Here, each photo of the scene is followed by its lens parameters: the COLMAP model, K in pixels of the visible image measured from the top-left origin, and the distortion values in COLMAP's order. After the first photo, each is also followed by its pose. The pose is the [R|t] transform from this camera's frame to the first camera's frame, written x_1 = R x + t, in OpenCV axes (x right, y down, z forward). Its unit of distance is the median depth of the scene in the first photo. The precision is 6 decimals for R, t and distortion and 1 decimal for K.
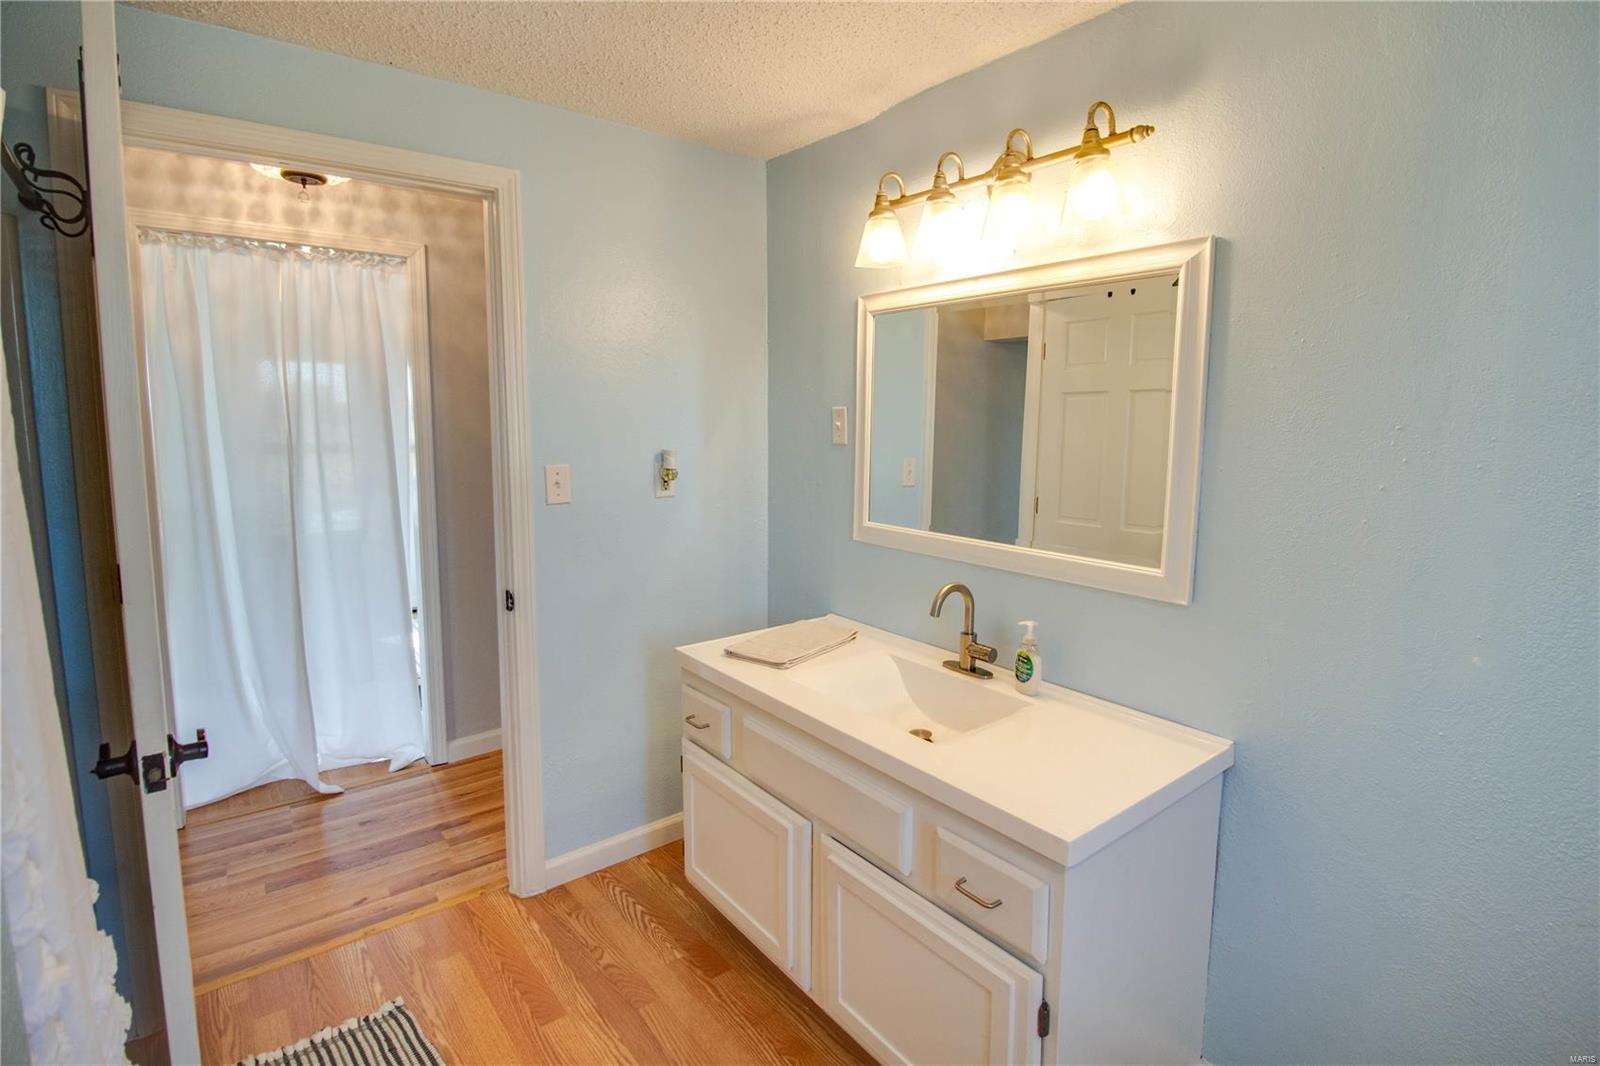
lens RADIAL K [[752.9, 0, 816.3], [0, 752.9, 509.5], [0, 0, 1]] dist [-0.001796, -0.011702]
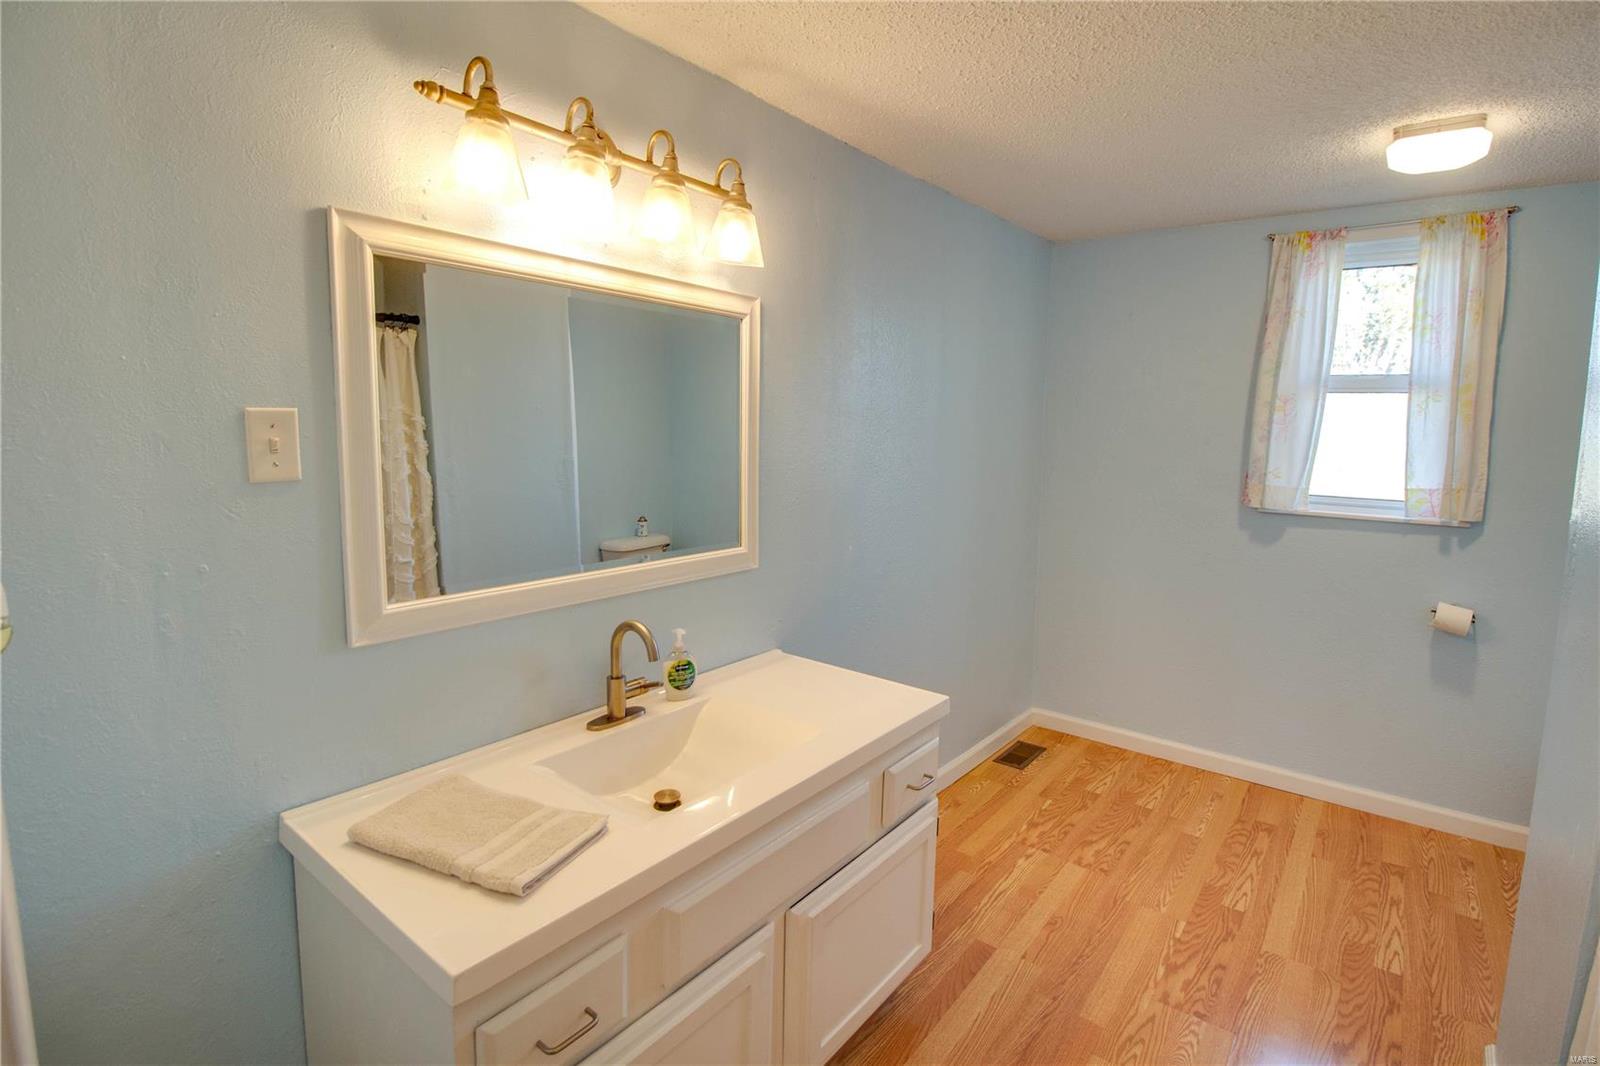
lens RADIAL K [[752.9, 0, 816.3], [0, 752.9, 509.5], [0, 0, 1]] dist [-0.001796, -0.011702]
pose [[-0.219598, -0.131659, 0.966666, -0.710464], [0.084098, 0.984609, 0.153207, -0.150116], [-0.971959, 0.114939, -0.205146, 0.988500]]
